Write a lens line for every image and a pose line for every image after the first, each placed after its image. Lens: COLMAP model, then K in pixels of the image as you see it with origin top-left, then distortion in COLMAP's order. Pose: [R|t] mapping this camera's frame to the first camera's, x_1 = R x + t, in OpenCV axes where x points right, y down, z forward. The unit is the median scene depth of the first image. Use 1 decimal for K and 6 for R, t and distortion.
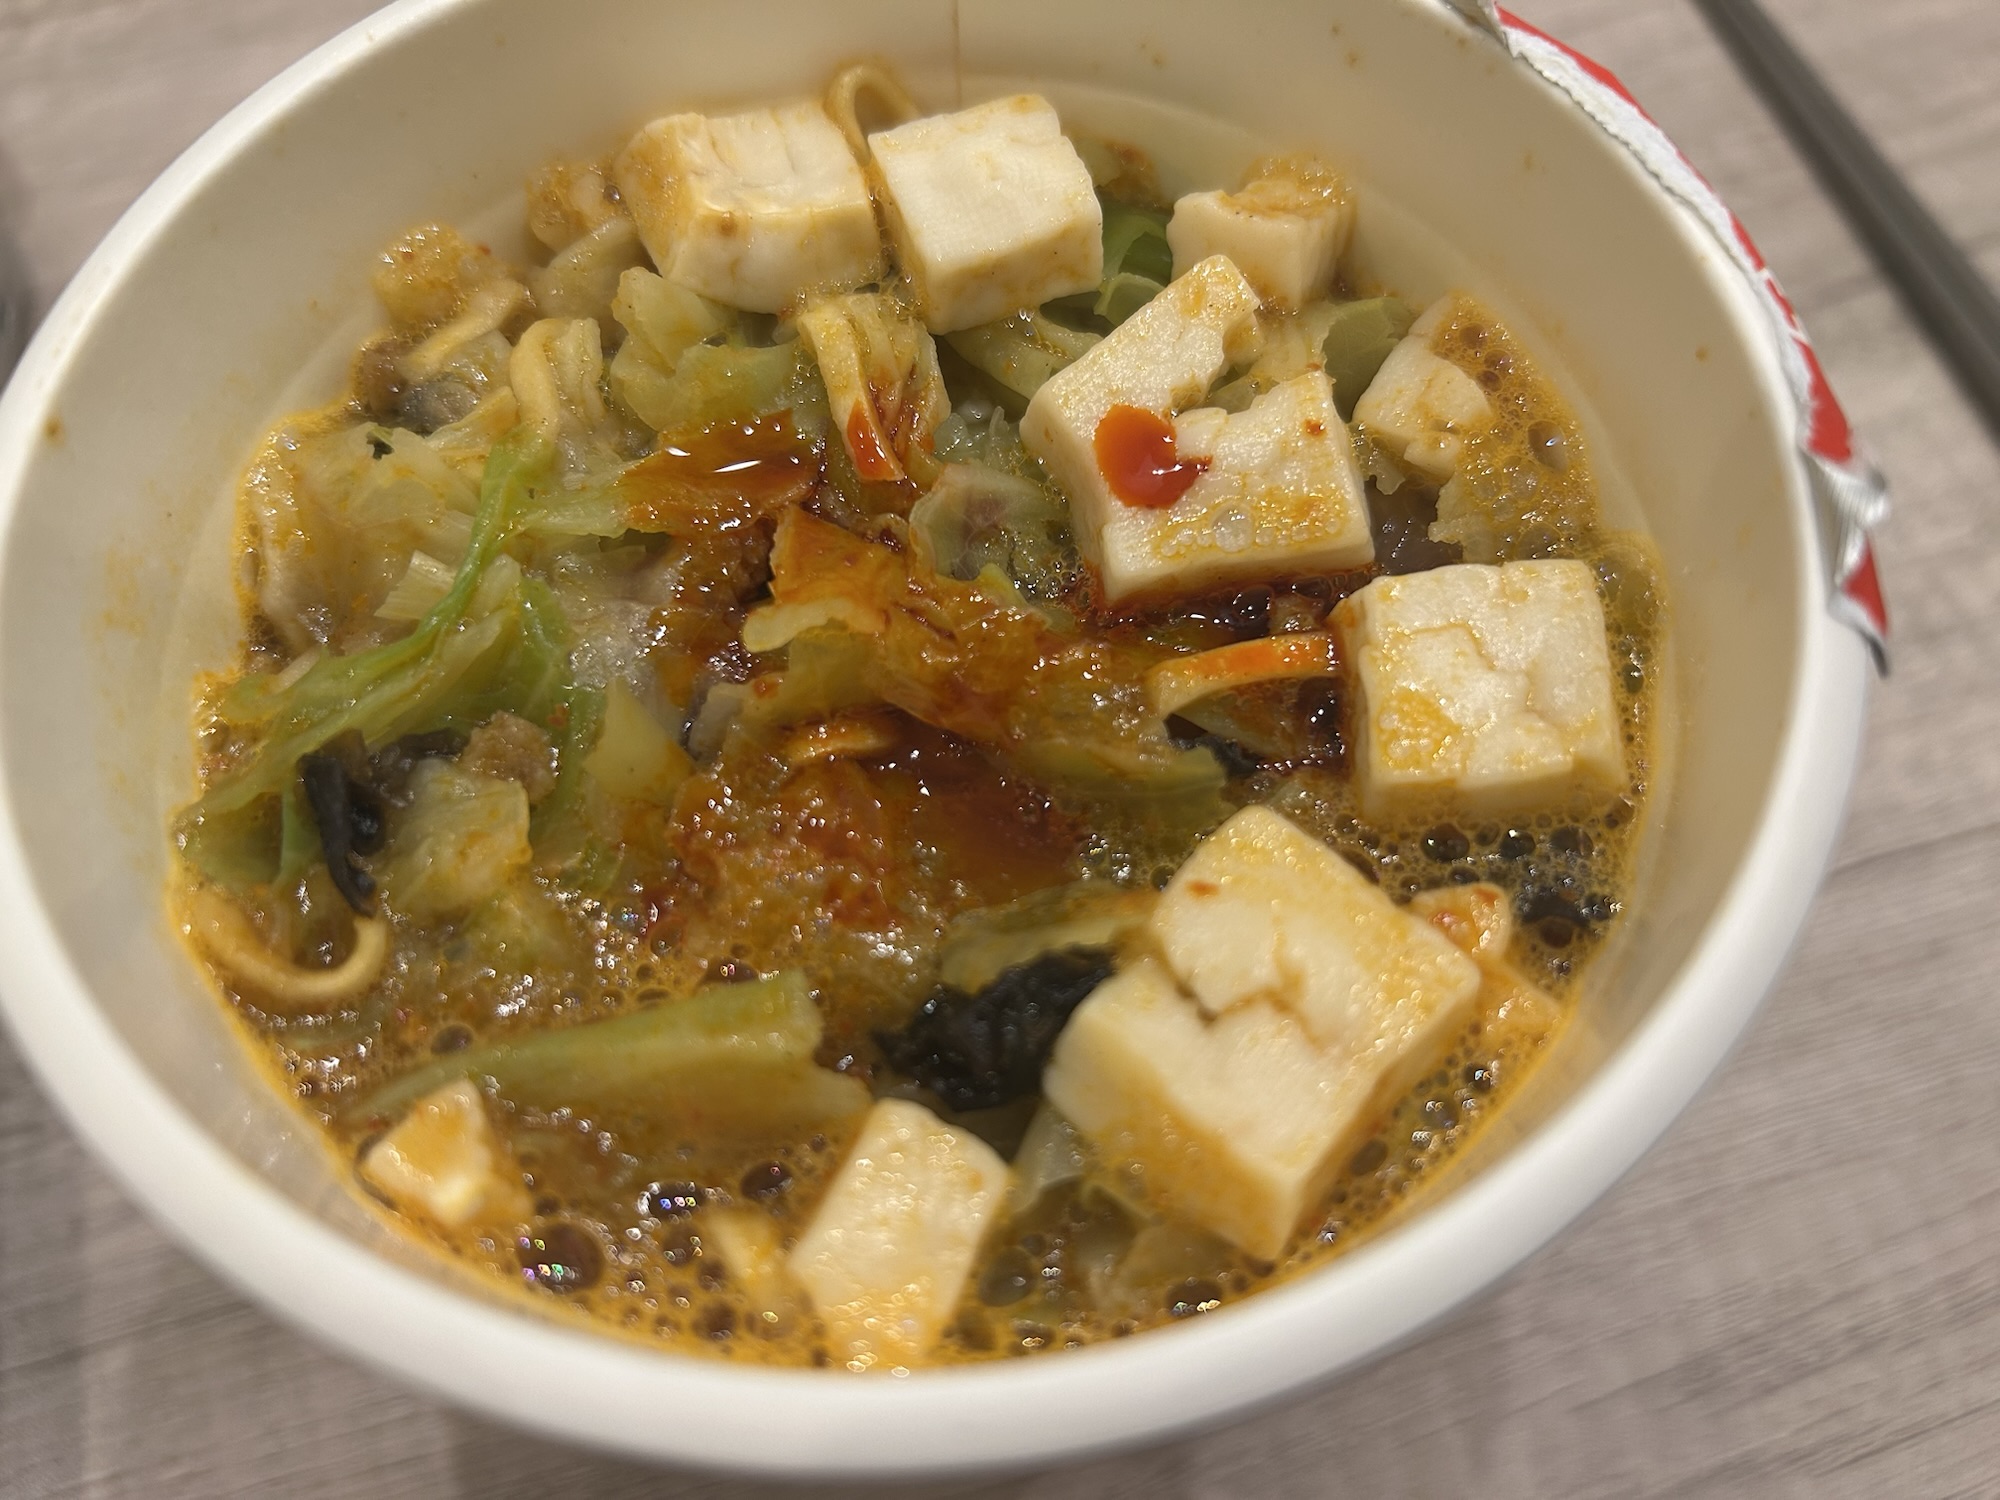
lens RADIAL K [[1508.1, 0, 1000.0], [0, 1508.1, 750.0], [0, 0, 1]] dist [-0.062410, -0.010637]
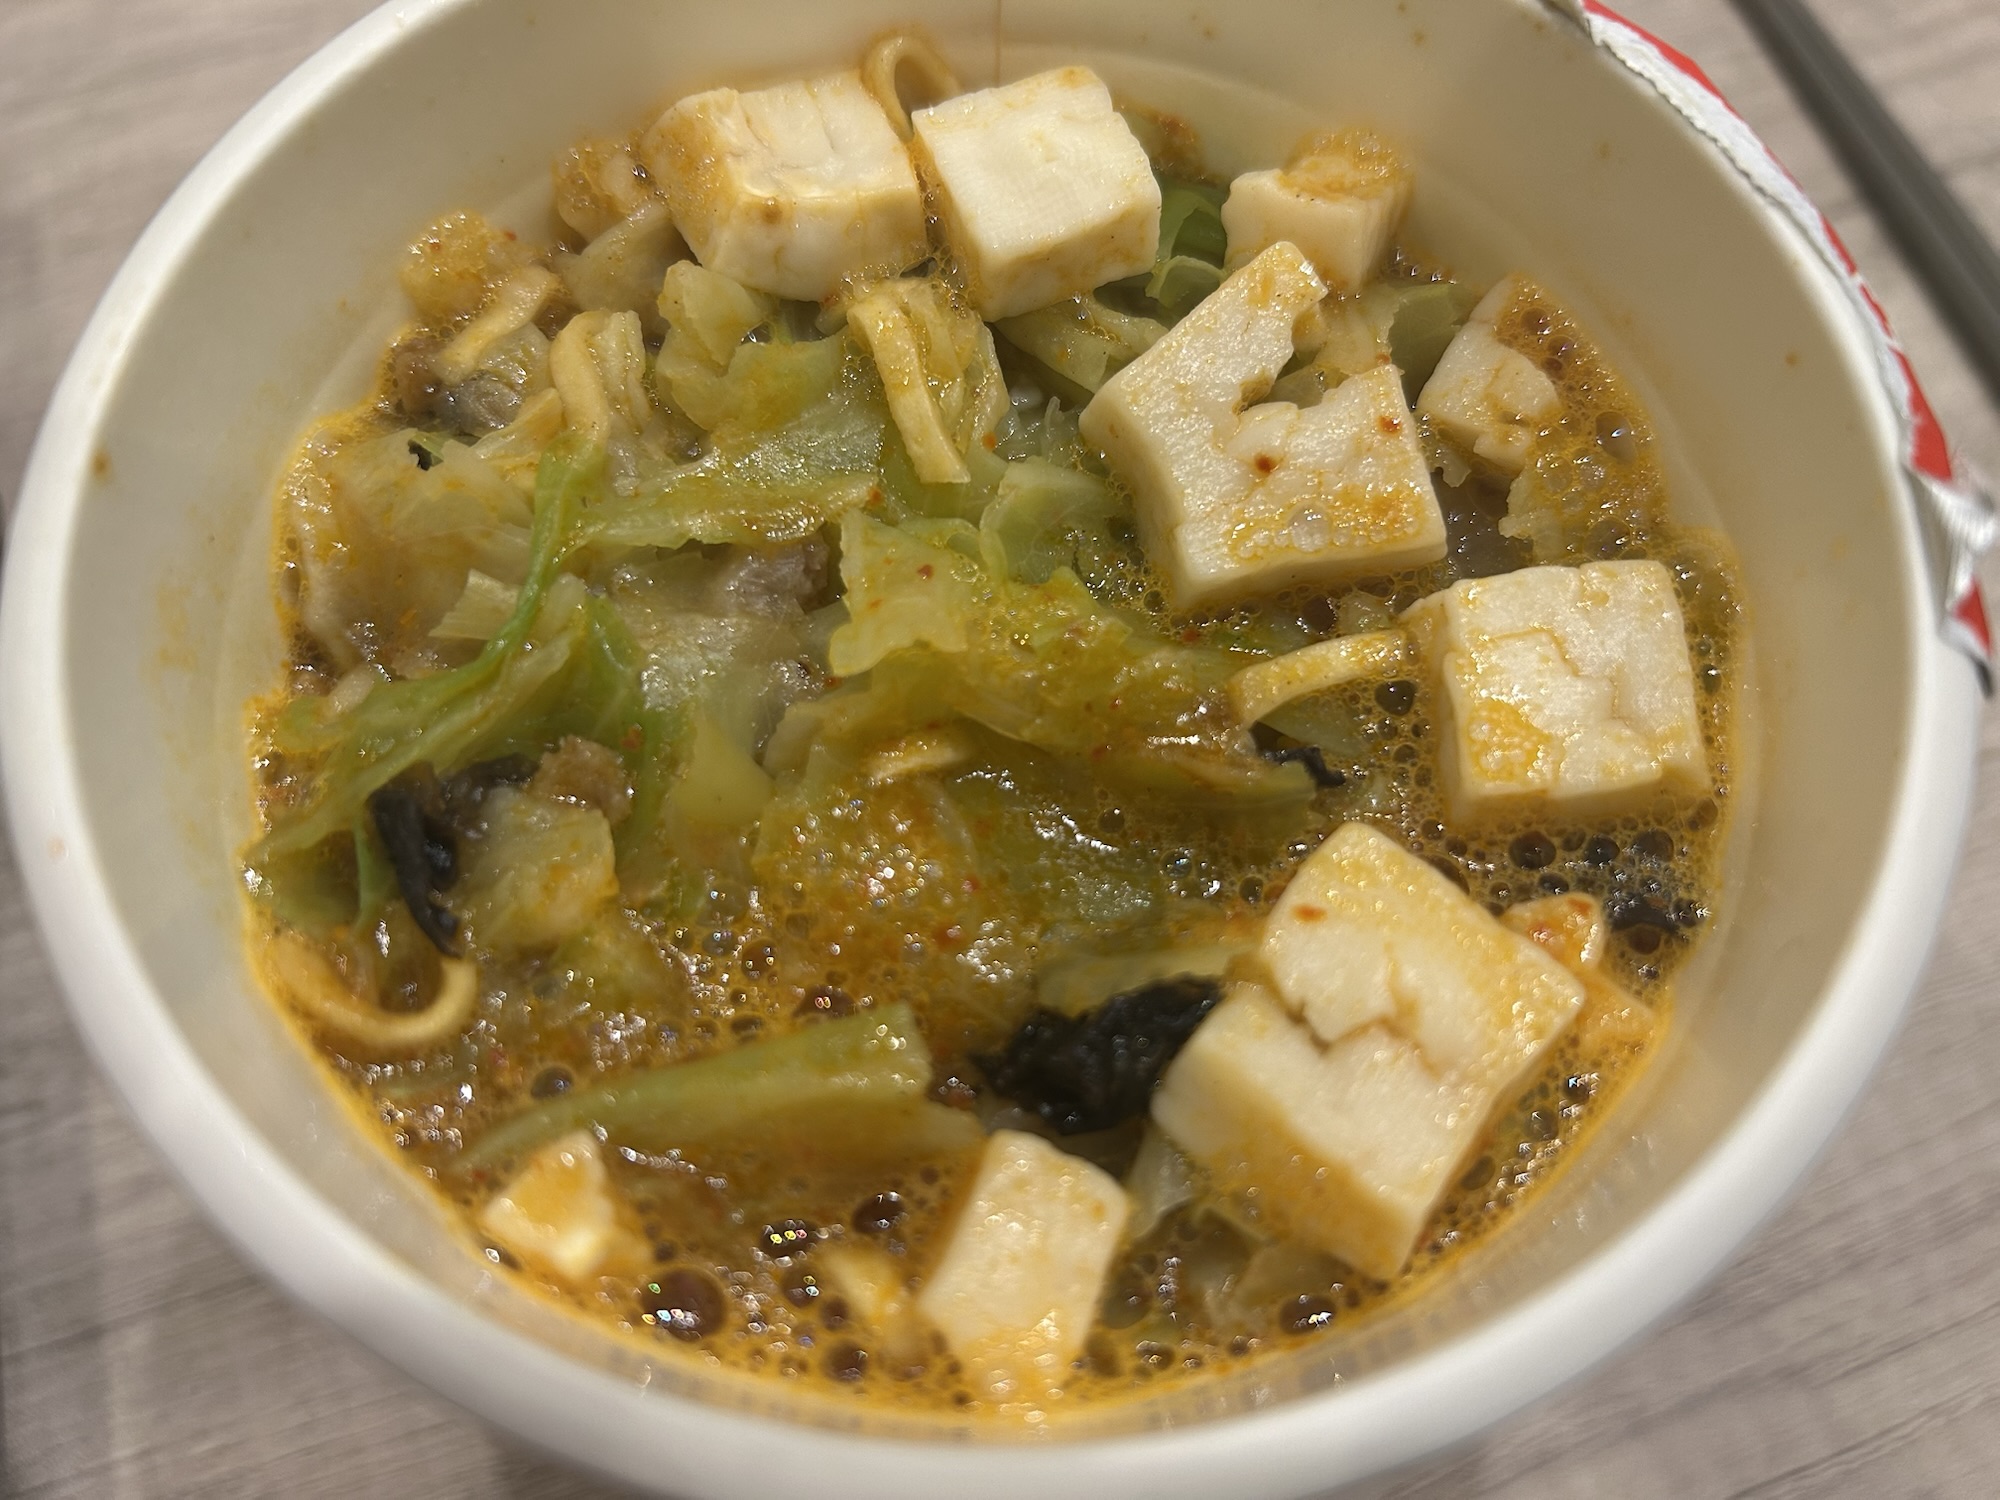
lens RADIAL K [[1497.7, 0, 1000.0], [0, 1497.7, 750.0], [0, 0, 1]] dist [-0.071383, 0.004277]
pose [[0.999002, -0.024028, 0.037661, -0.091948], [0.021568, 0.997690, 0.064417, -0.073100], [-0.039122, -0.063540, 0.997212, 0.022787]]
